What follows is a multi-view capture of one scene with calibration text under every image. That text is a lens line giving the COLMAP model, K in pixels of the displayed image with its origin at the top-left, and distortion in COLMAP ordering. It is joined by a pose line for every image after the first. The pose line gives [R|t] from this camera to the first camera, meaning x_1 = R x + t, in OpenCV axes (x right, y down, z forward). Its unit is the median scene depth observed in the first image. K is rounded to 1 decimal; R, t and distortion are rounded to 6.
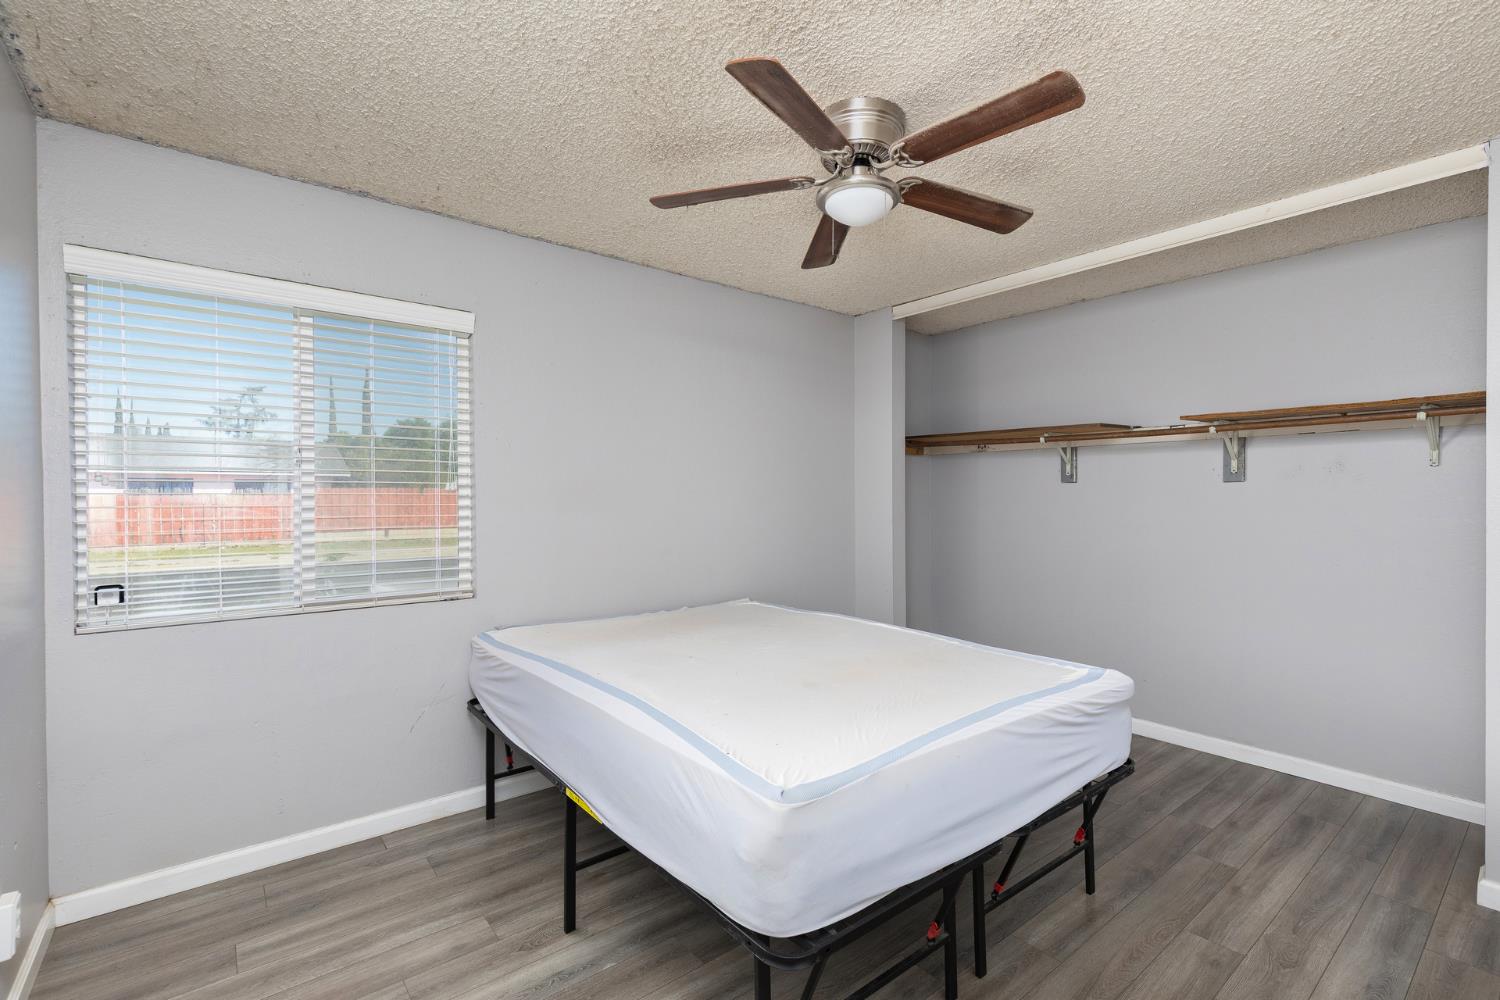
lens RADIAL K [[684.2, 0, 767.5], [0, 684.2, 516.8], [0, 0, 1]] dist [0.004009, 0.000710]
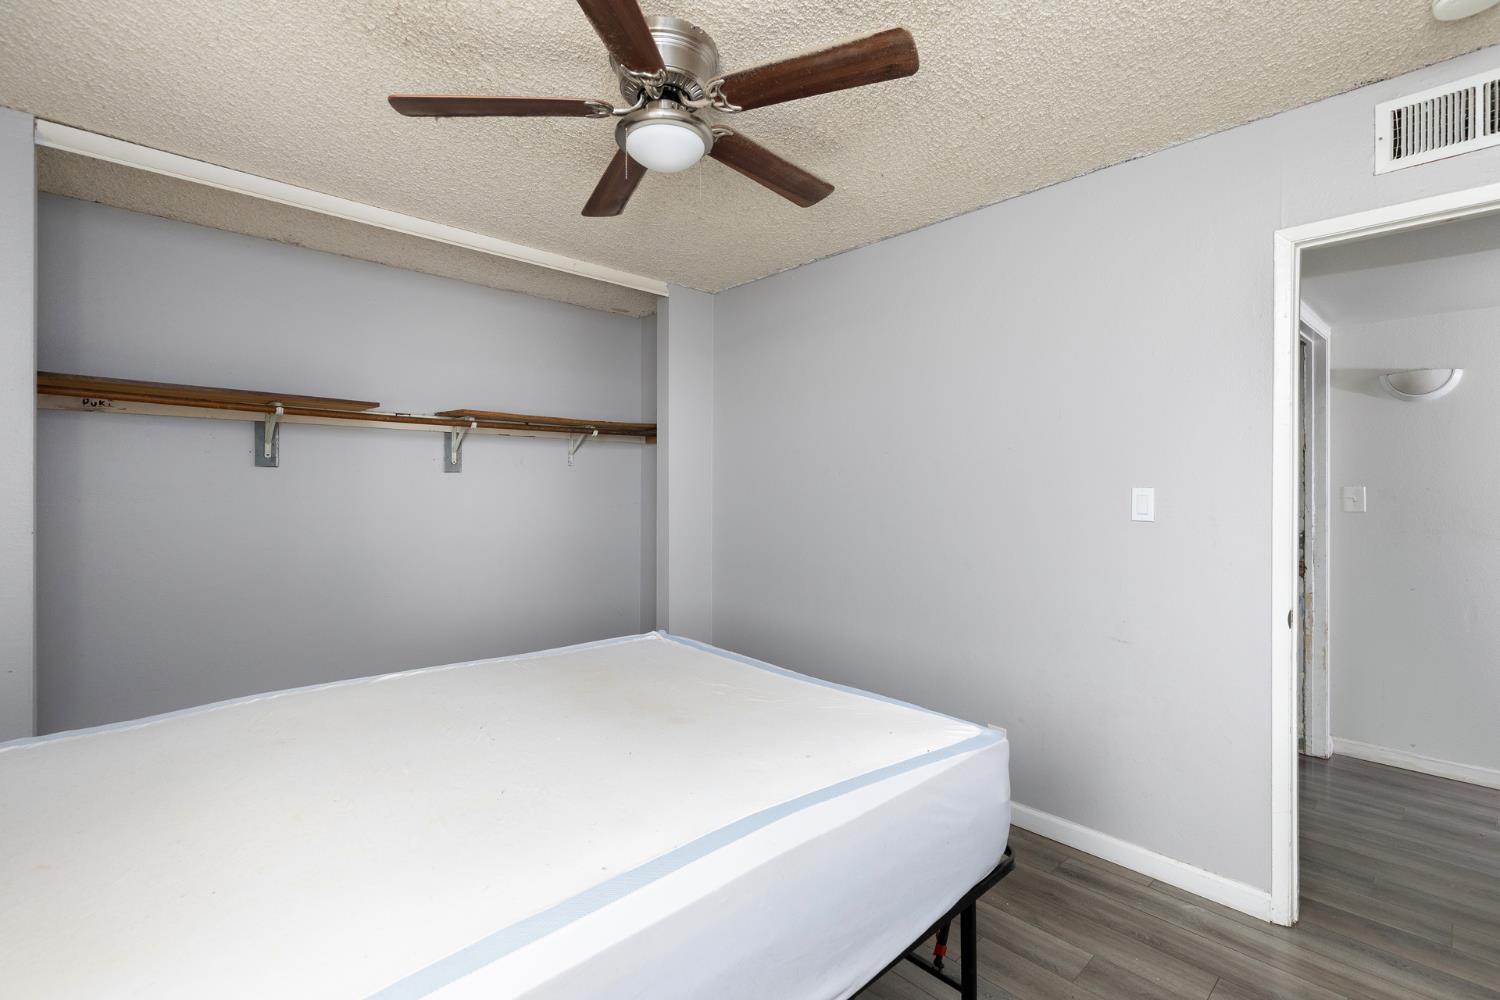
lens RADIAL K [[677.9, 0, 760.4], [0, 677.9, 491.6], [0, 0, 1]] dist [0.001970, 0.000513]
pose [[-0.073909, -0.012394, 0.997188, -0.434450], [0.020476, 0.999693, 0.013943, -0.024064], [-0.997055, 0.021449, -0.073633, 0.578862]]
